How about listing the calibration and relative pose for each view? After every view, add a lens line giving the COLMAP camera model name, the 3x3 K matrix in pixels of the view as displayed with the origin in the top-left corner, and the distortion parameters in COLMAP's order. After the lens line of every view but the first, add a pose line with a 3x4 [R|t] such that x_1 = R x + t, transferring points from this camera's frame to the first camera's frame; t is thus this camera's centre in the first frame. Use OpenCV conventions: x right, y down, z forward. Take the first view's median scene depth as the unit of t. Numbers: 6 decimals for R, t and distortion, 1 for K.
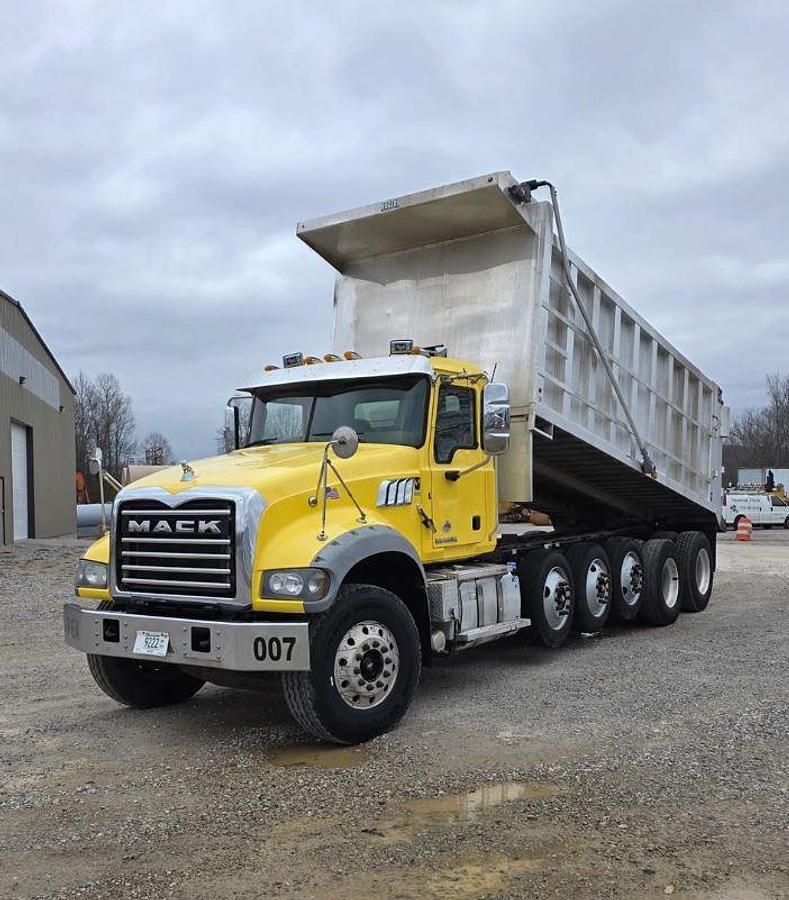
lens RADIAL K [[966.2, 0, 417.4], [0, 966.2, 514.2], [0, 0, 1]] dist [0.212512, -0.530515]
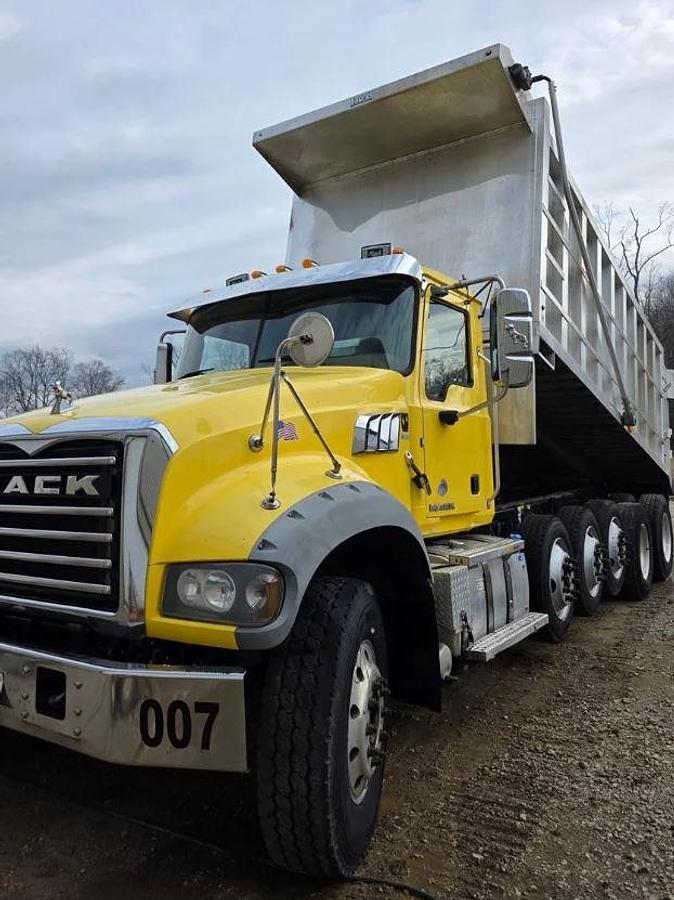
lens RADIAL K [[660.5, 0, 338.7], [0, 660.5, 413.5], [0, 0, 1]] dist [0.057471, -0.000240]
pose [[0.999955, 0.003306, 0.008848, -0.057793], [-0.002402, 0.994945, -0.100393, 0.009012], [-0.009135, 0.100367, 0.994909, 0.555484]]
